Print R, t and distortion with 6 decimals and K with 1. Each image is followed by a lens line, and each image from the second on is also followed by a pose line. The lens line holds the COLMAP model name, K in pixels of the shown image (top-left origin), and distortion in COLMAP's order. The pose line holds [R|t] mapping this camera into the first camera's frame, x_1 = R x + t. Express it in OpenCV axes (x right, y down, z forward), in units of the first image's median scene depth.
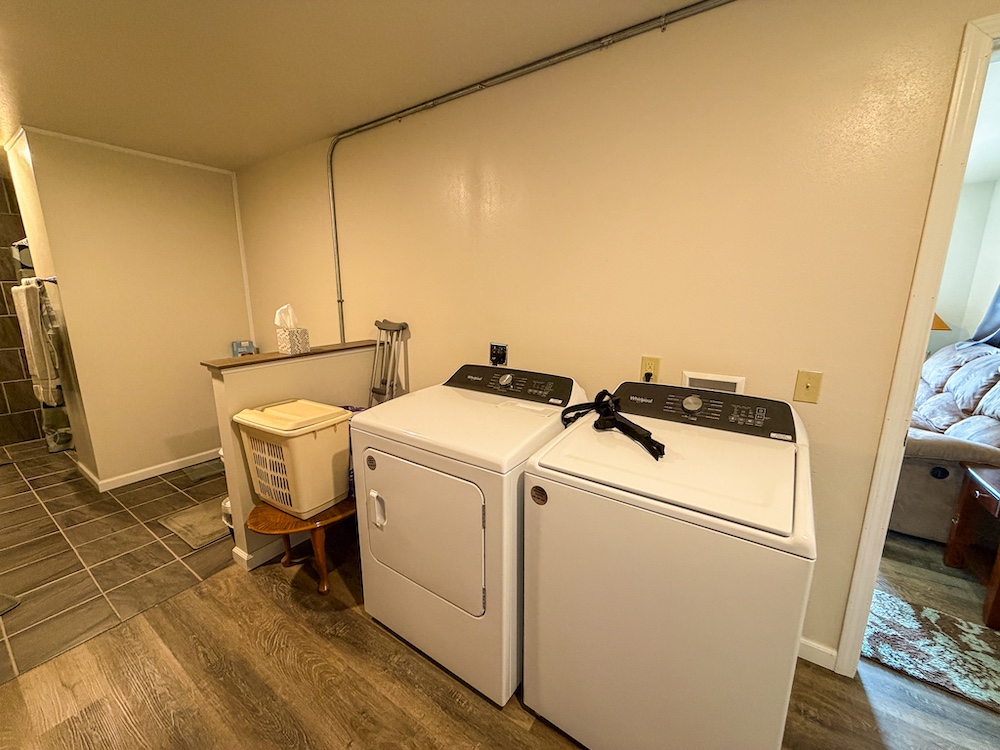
lens RADIAL K [[400.3, 0, 497.6], [0, 400.3, 375.5], [0, 0, 1]] dist [-0.000249, 0.000137]
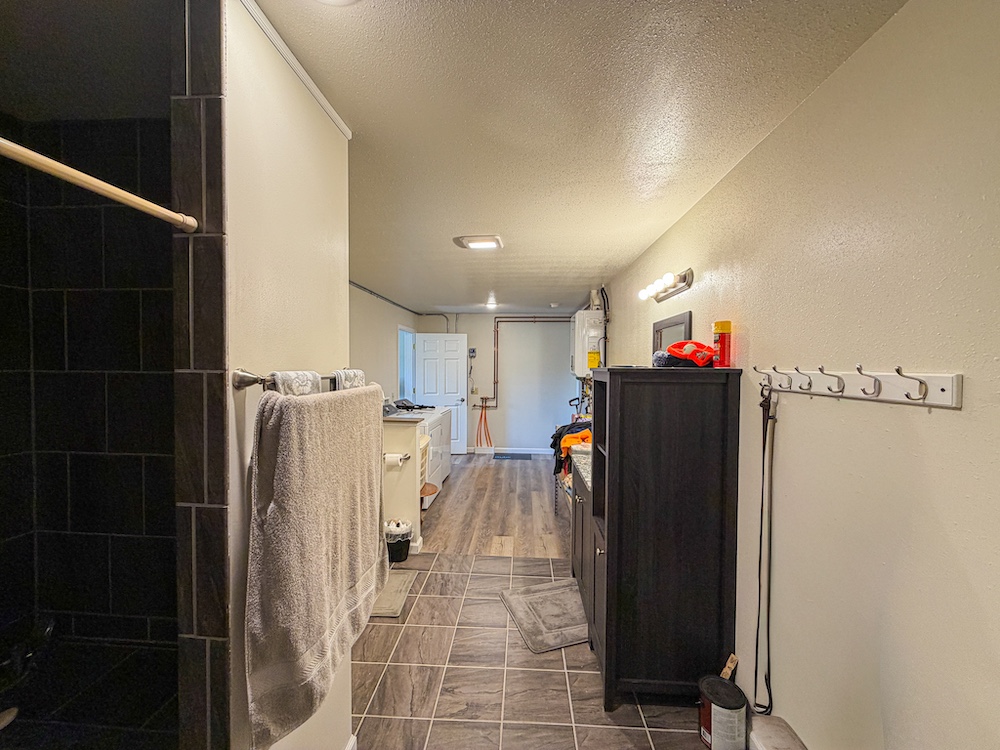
lens RADIAL K [[400.3, 0, 500.2], [0, 400.3, 374.3], [0, 0, 1]] dist [-0.000249, 0.000137]
pose [[-0.512997, -0.022667, 0.858091, -1.525118], [0.170660, 0.977002, 0.127835, -0.241460], [-0.841254, 0.212021, -0.497331, 0.982348]]
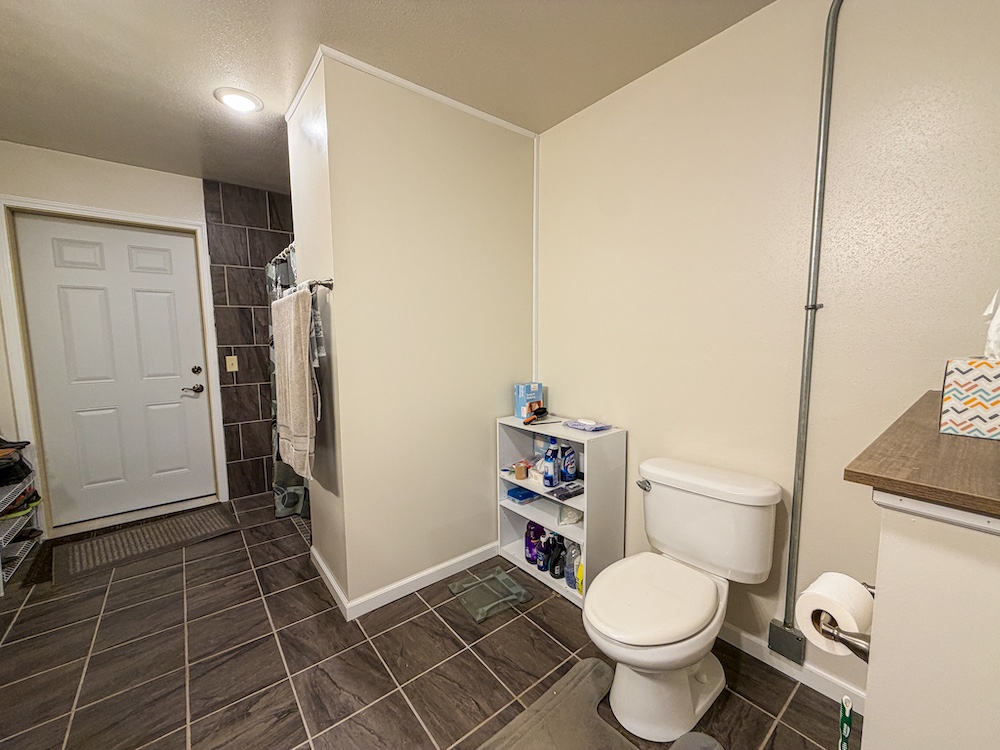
lens RADIAL K [[400.3, 0, 500.4], [0, 400.3, 375.2], [0, 0, 1]] dist [-0.000249, 0.000137]
pose [[0.956071, 0.020408, -0.292424, -0.587205], [-0.050297, 0.994200, -0.095058, -0.039902], [0.288788, 0.105590, 0.951552, 0.433561]]
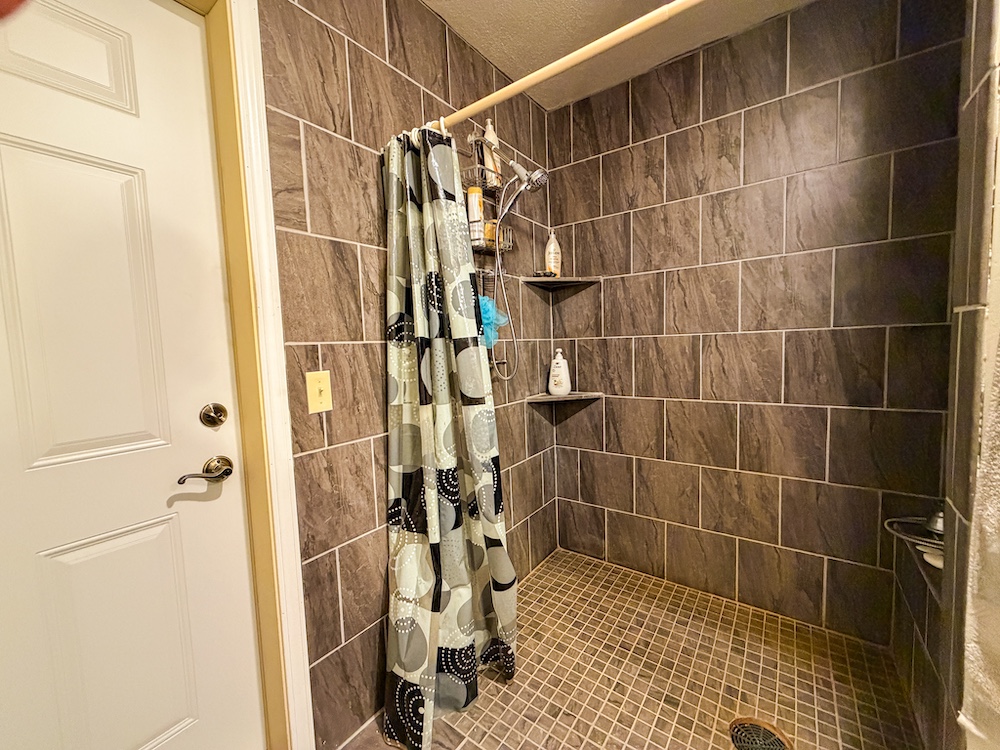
lens RADIAL K [[400.3, 0, 502.6], [0, 400.3, 374.0], [0, 0, 1]] dist [-0.000249, 0.000137]
pose [[0.999183, -0.033499, -0.022593, -1.377953], [0.030297, 0.991103, -0.129601, -0.095042], [0.026733, 0.128810, 0.991309, 0.843306]]
